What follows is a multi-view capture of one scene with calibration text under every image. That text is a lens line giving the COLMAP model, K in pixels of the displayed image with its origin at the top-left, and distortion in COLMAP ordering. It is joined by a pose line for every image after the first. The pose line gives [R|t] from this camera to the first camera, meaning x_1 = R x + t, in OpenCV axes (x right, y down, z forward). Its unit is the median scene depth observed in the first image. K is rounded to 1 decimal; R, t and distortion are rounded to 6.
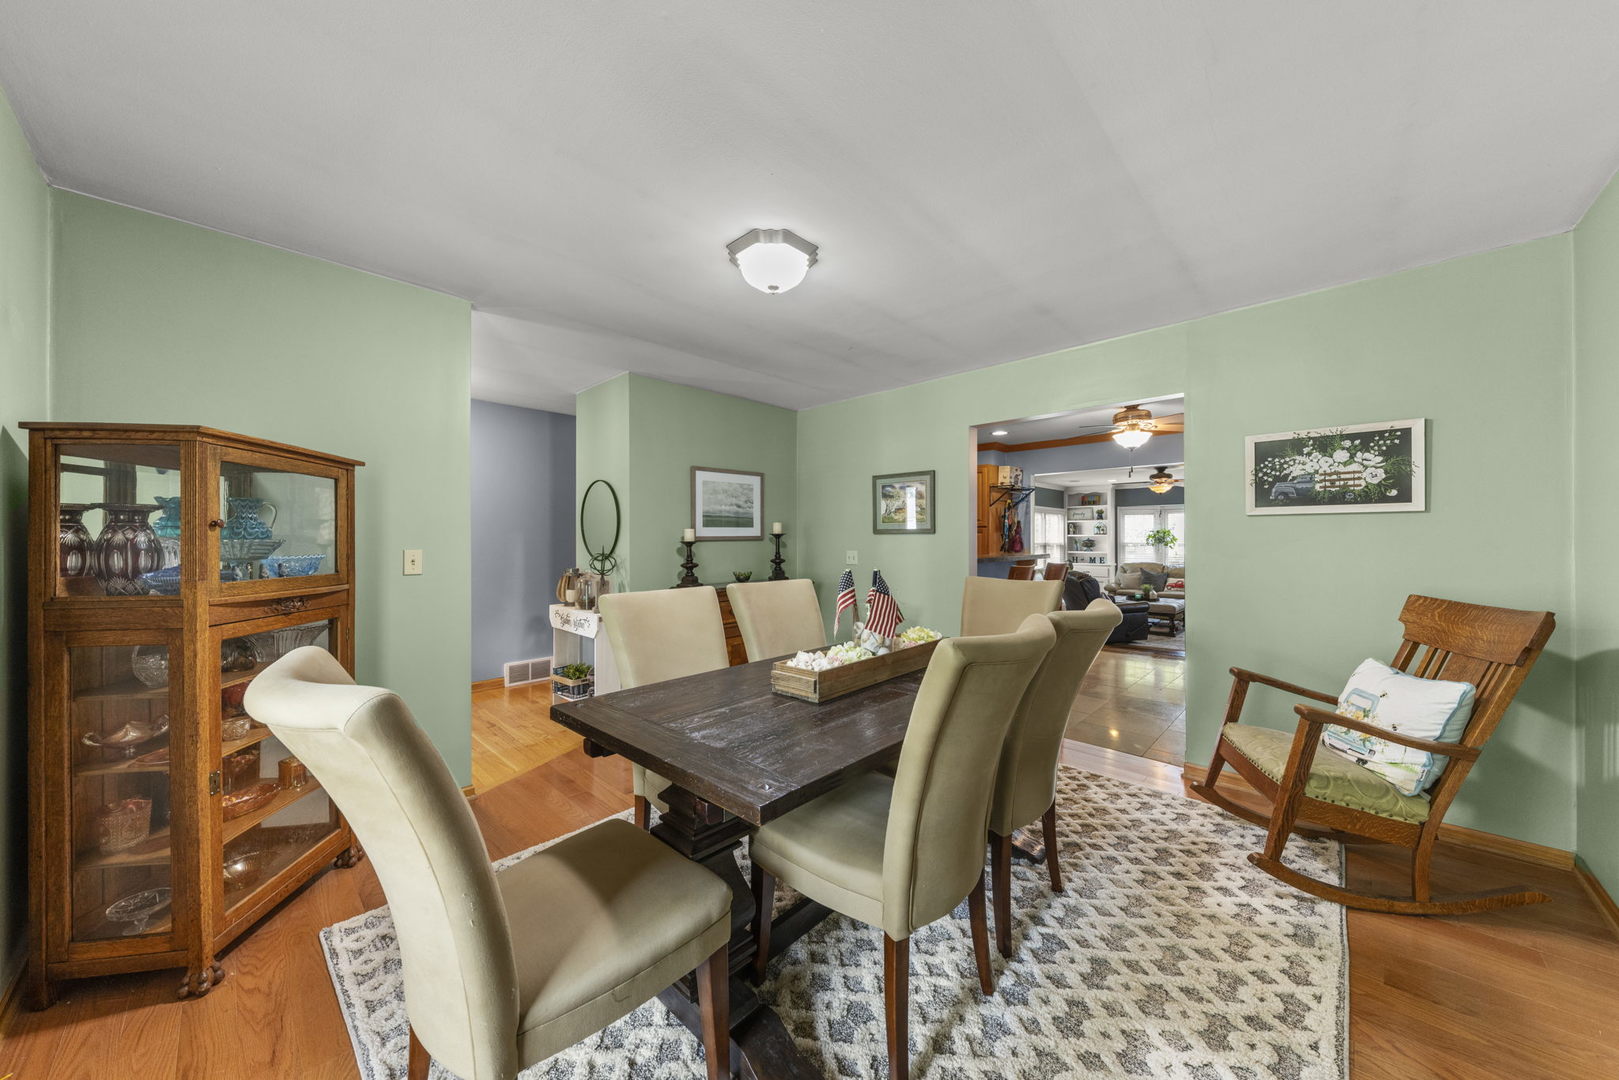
lens RADIAL K [[558.7, 0, 814.0], [0, 558.7, 541.4], [0, 0, 1]] dist [0.010358, -0.000651]
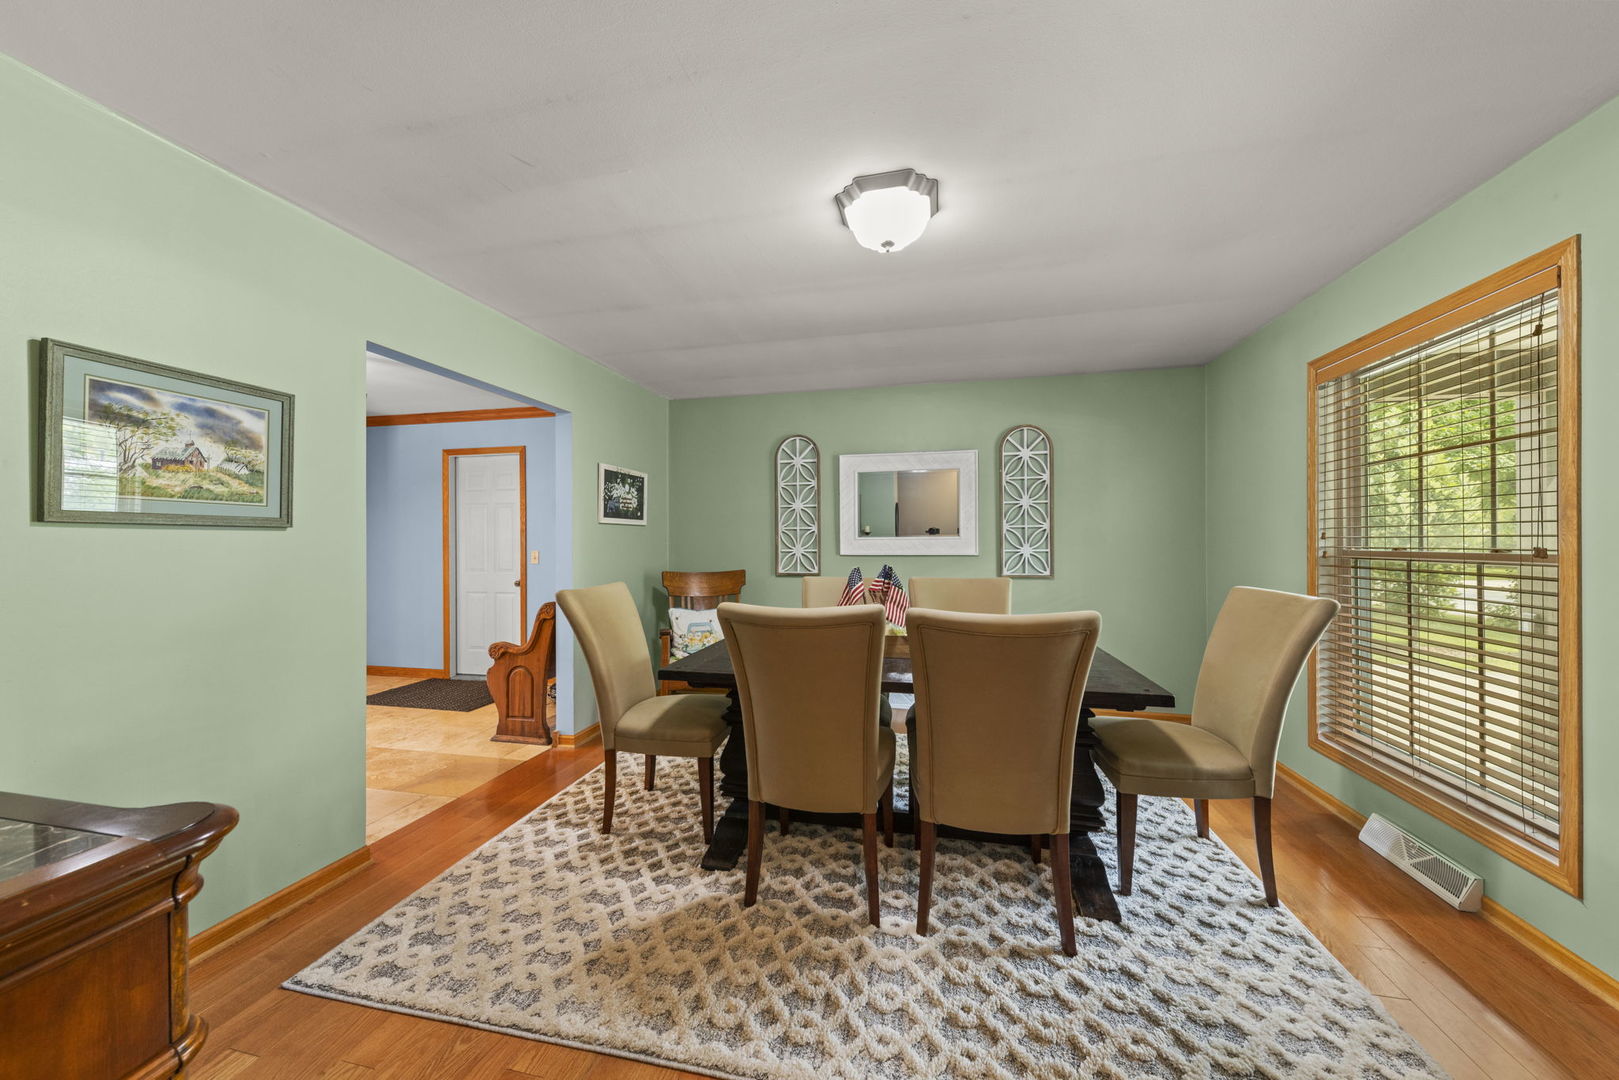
lens RADIAL K [[558.7, 0, 817.9], [0, 558.7, 541.0], [0, 0, 1]] dist [0.010358, -0.000651]
pose [[-0.515290, 0.017140, 0.856844, -0.630810], [0.026454, 0.999642, -0.004087, 0.014046], [-0.856607, 0.020561, -0.515559, 1.309683]]
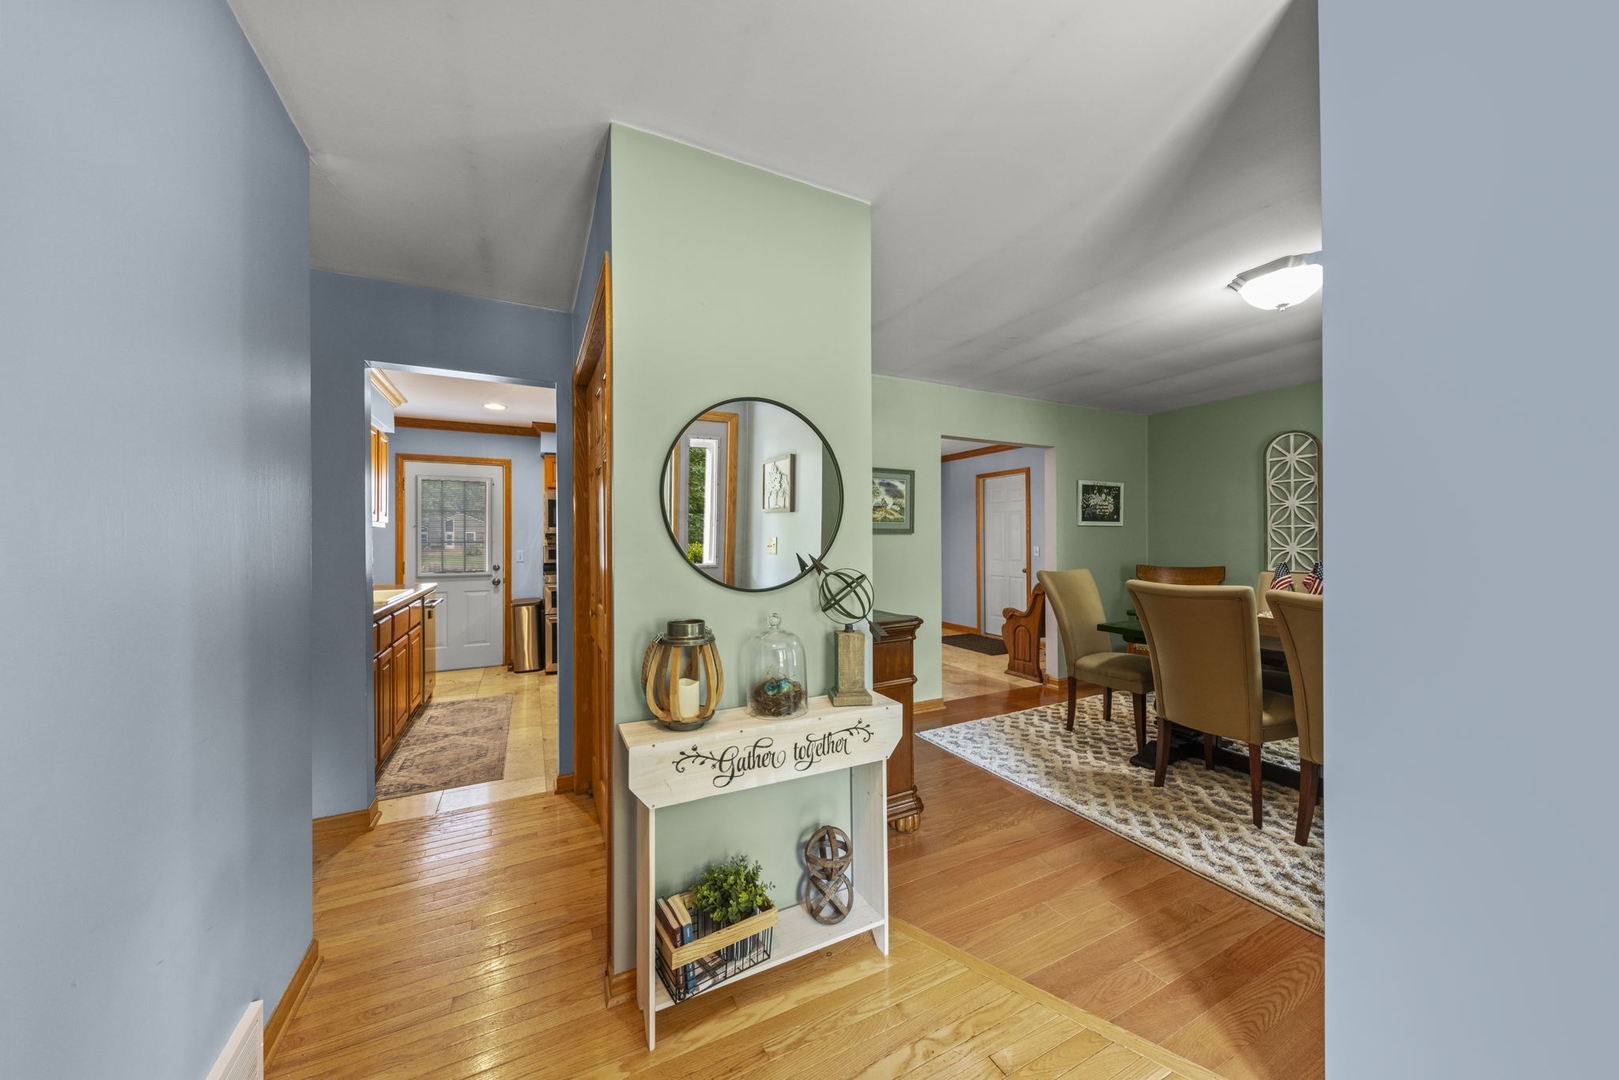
lens RADIAL K [[558.7, 0, 801.7], [0, 558.7, 532.4], [0, 0, 1]] dist [0.010358, -0.000651]
pose [[0.343790, 0.026587, 0.938670, -1.187164], [0.014265, 0.999336, -0.033530, 0.019936], [-0.938938, 0.024918, 0.343183, 1.279792]]
